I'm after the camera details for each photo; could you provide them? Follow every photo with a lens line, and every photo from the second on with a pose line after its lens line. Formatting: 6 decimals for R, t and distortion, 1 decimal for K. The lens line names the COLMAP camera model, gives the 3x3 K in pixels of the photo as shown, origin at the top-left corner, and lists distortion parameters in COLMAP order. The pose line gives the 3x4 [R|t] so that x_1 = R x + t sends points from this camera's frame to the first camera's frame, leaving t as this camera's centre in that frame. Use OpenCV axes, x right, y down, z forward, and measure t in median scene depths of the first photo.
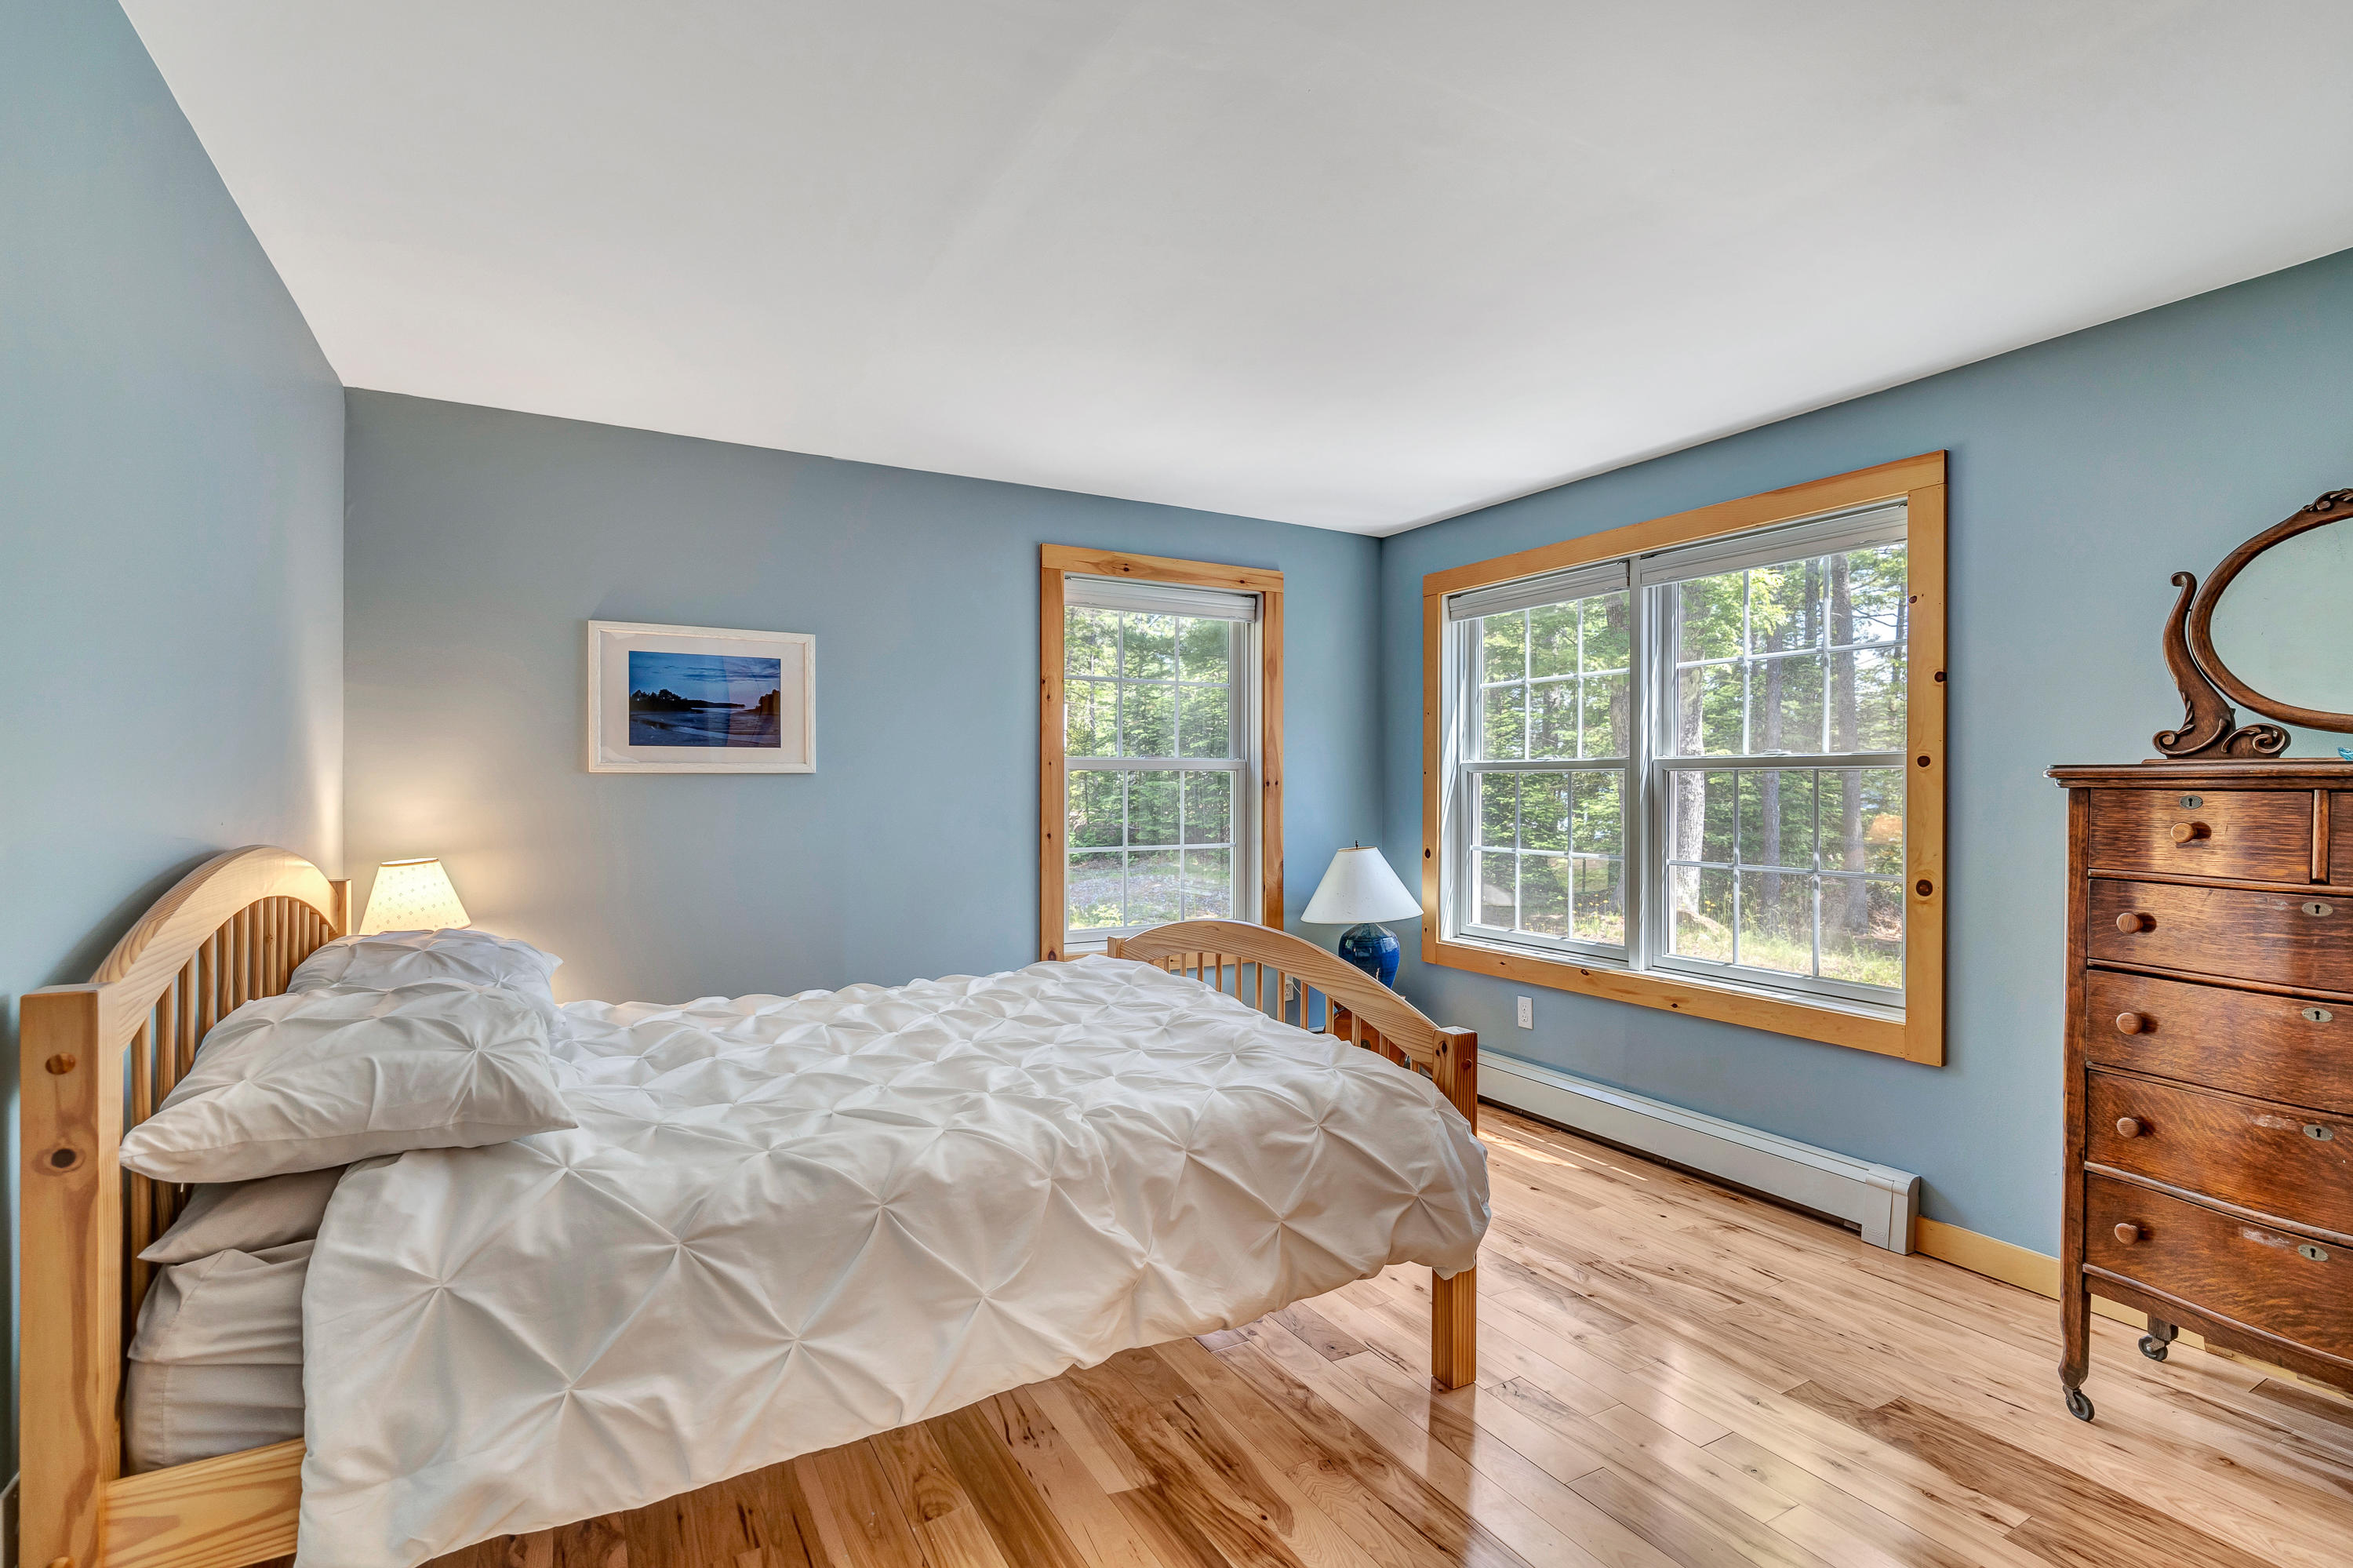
lens RADIAL K [[1072.7, 0, 1177.2], [0, 1072.7, 788.1], [0, 0, 1]] dist [-0.002892, -0.000616]
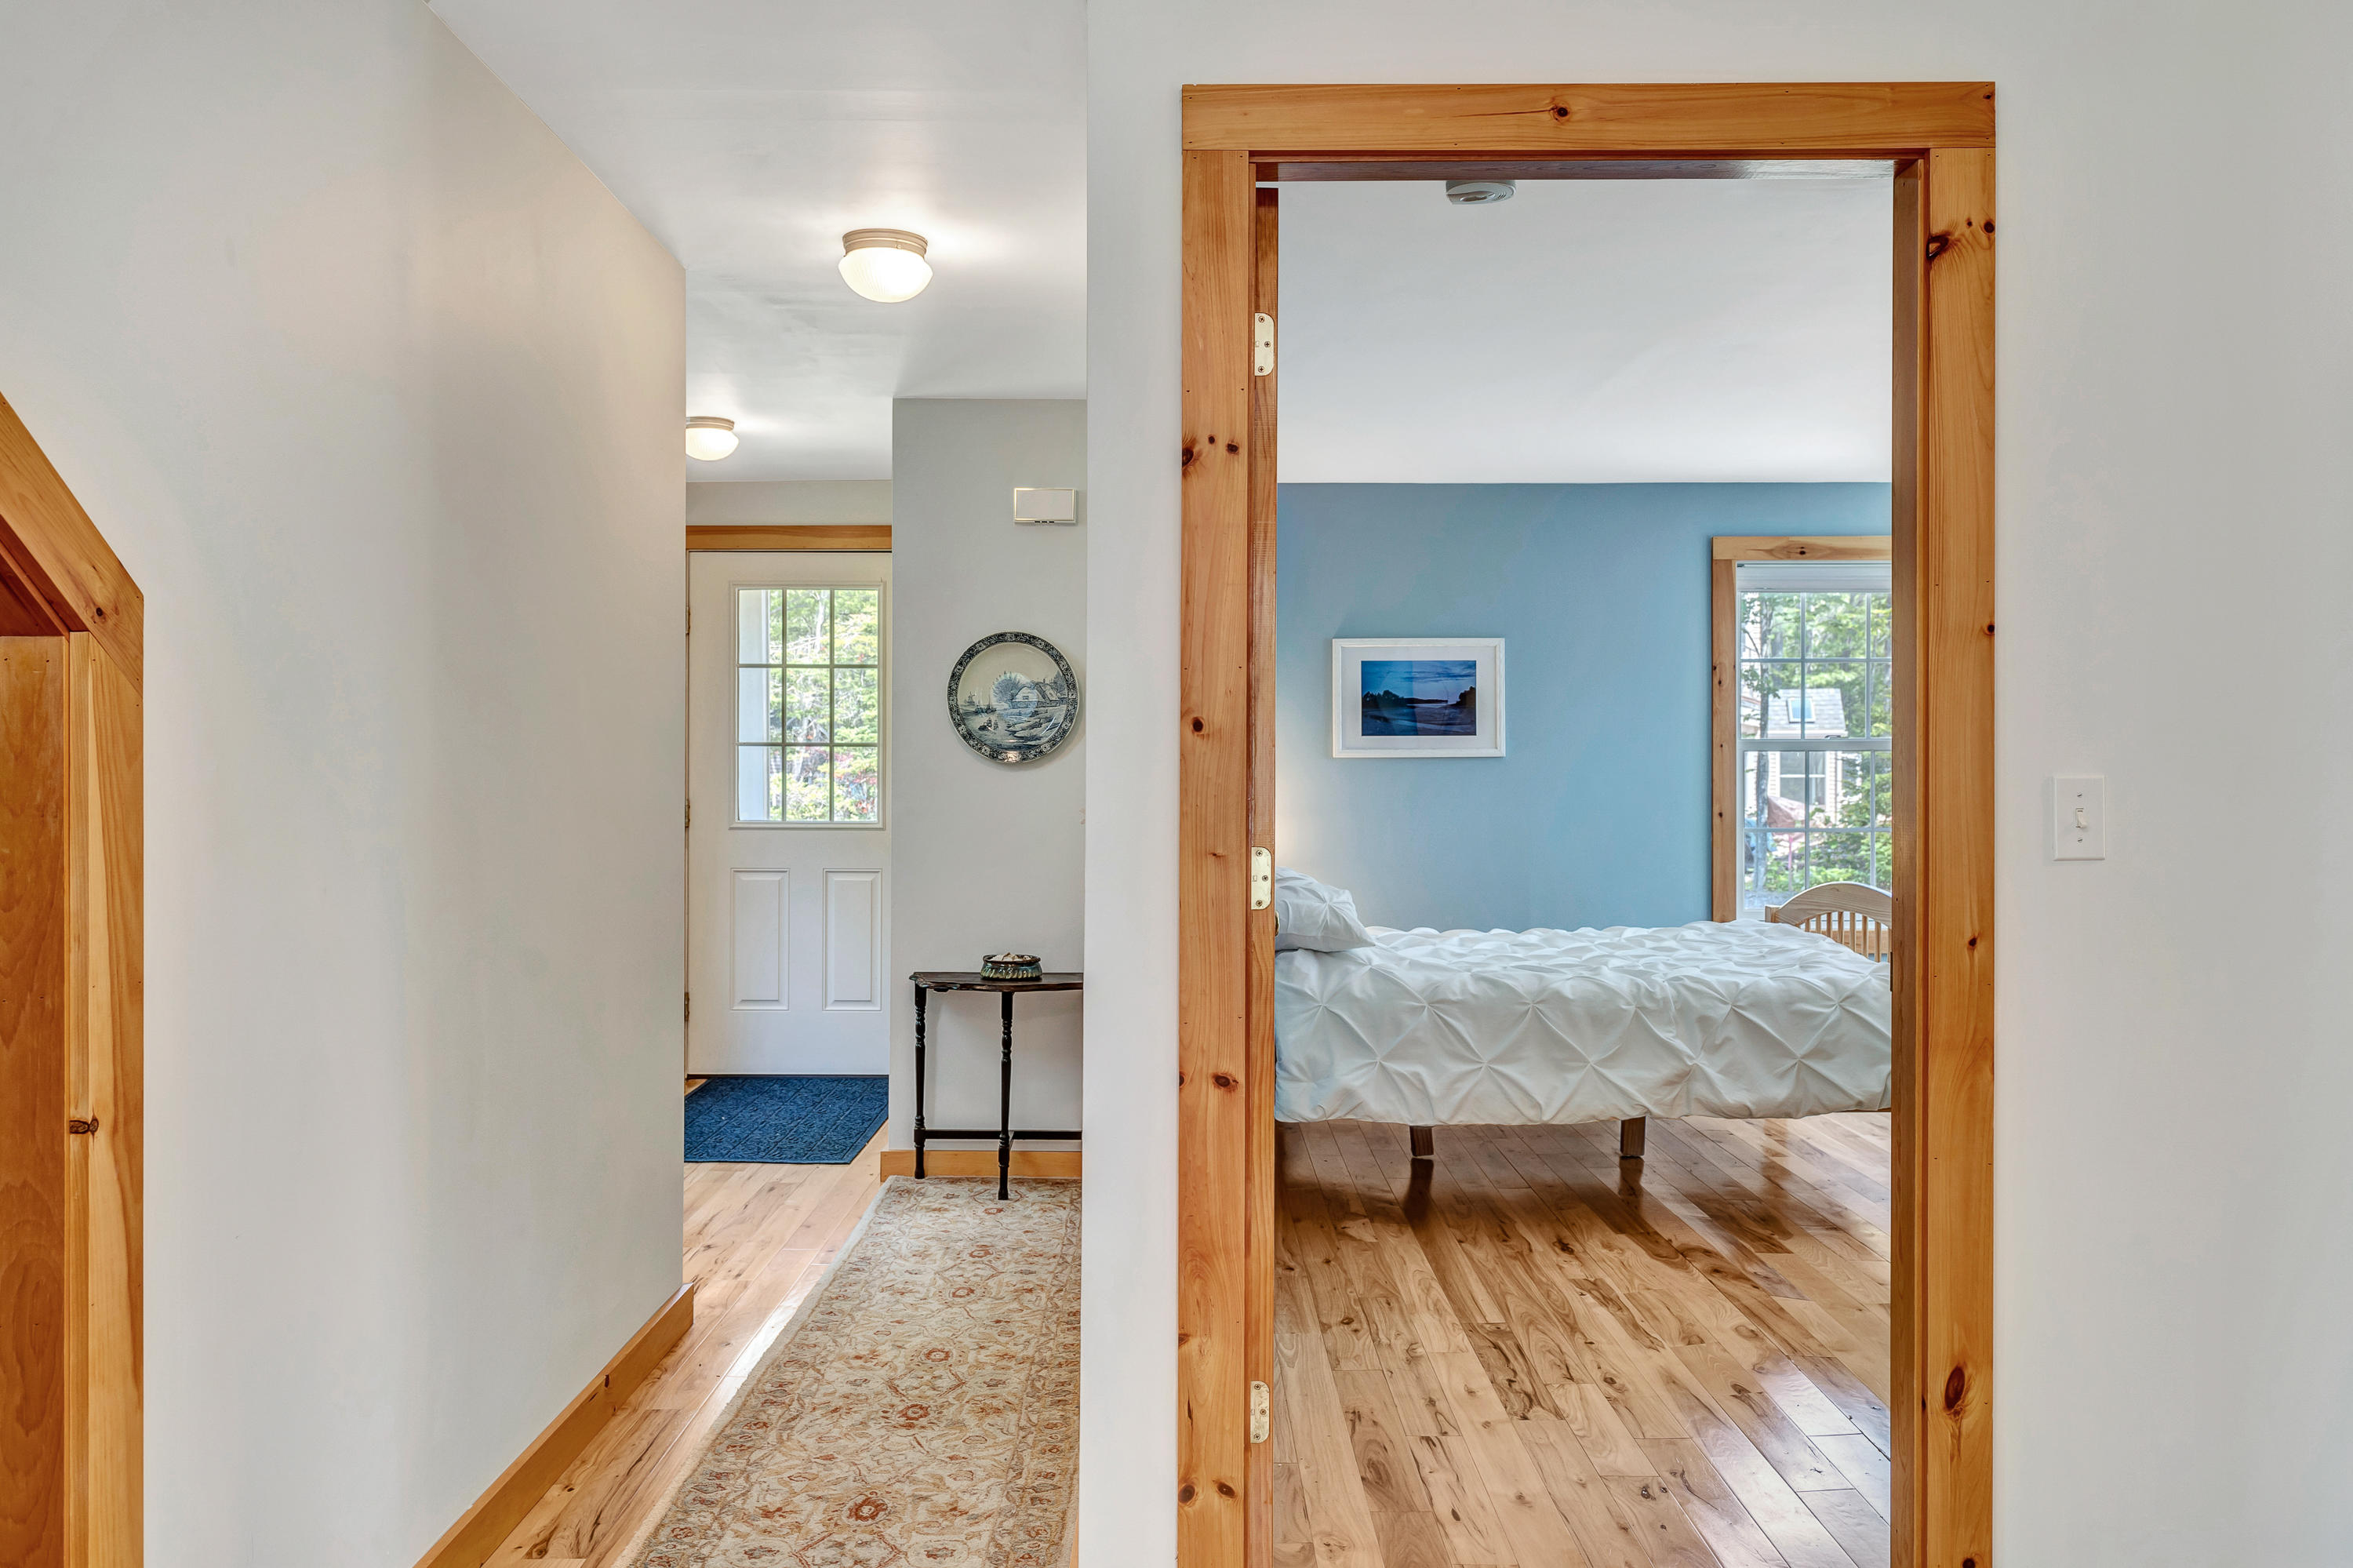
lens RADIAL K [[1829.7, 0, 1176.3], [0, 1829.7, 783.4], [0, 0, 1]] dist [0.001337, -0.000297]
pose [[0.870165, 0.000363, -0.492760, 0.632389], [0.001011, 0.999996, 0.002523, 0.017893], [0.492760, -0.002694, 0.870161, -1.726090]]
